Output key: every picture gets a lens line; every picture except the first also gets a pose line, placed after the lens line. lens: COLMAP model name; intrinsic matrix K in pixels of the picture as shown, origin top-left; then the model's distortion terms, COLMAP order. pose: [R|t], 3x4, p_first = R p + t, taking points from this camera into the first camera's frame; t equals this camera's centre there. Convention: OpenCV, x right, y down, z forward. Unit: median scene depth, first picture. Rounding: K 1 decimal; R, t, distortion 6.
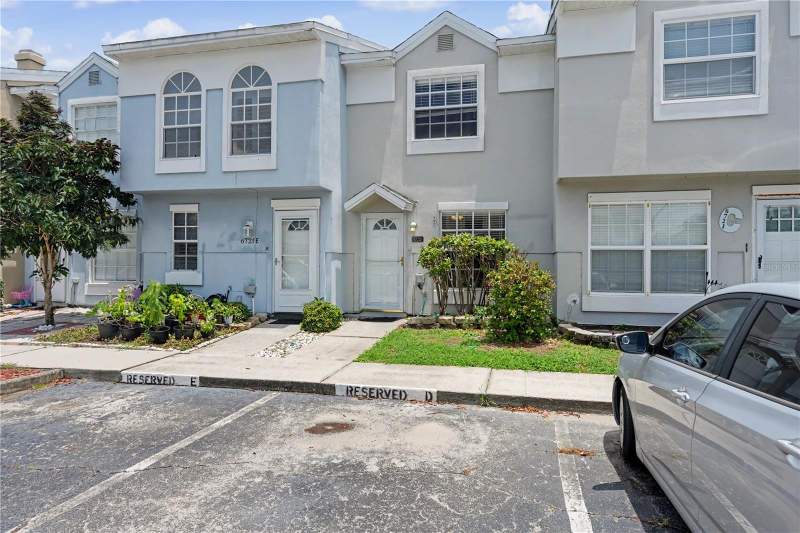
lens RADIAL K [[484.4, 0, 400.0], [0, 484.4, 266.5], [0, 0, 1]] dist [0.000727, 0.000939]
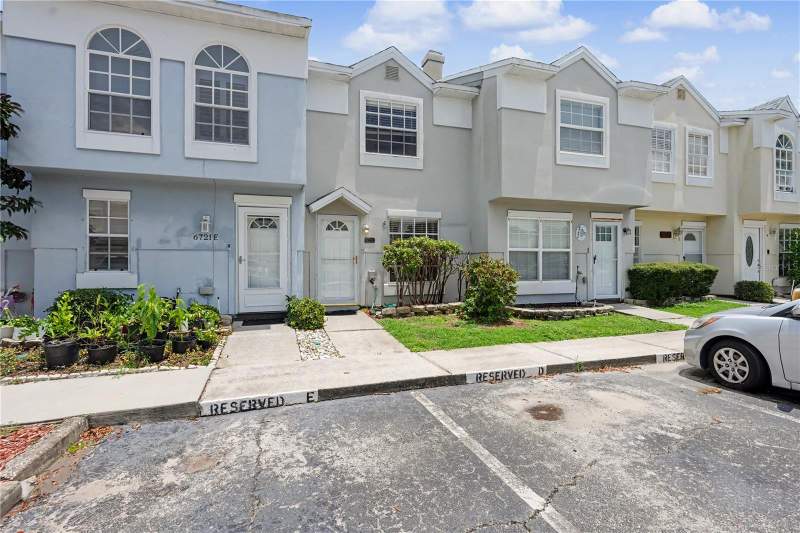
lens RADIAL K [[383.9, 0, 400.0], [0, 383.9, 266.5], [0, 0, 1]] dist [0.001239, 0.000033]
pose [[0.853059, -0.010107, 0.521716, -0.399364], [0.007849, 0.999948, 0.006536, 0.000451], [-0.521755, -0.001481, 0.853094, 0.204427]]
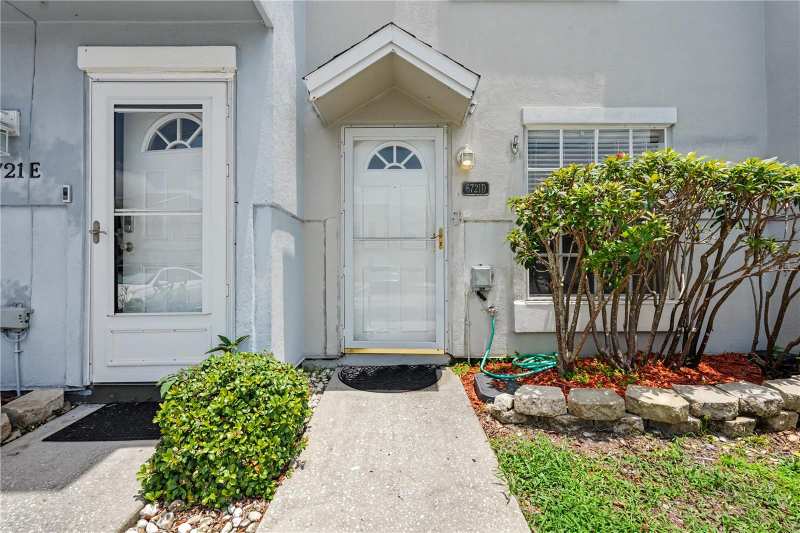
lens RADIAL K [[353.4, 0, 400.0], [0, 353.4, 266.5], [0, 0, 1]] dist [0.001571, 0.000311]
pose [[0.974194, -0.008636, 0.225546, -0.111493], [0.010557, 0.999918, -0.007313, 0.018466], [-0.225465, 0.009506, 0.974205, 0.747135]]
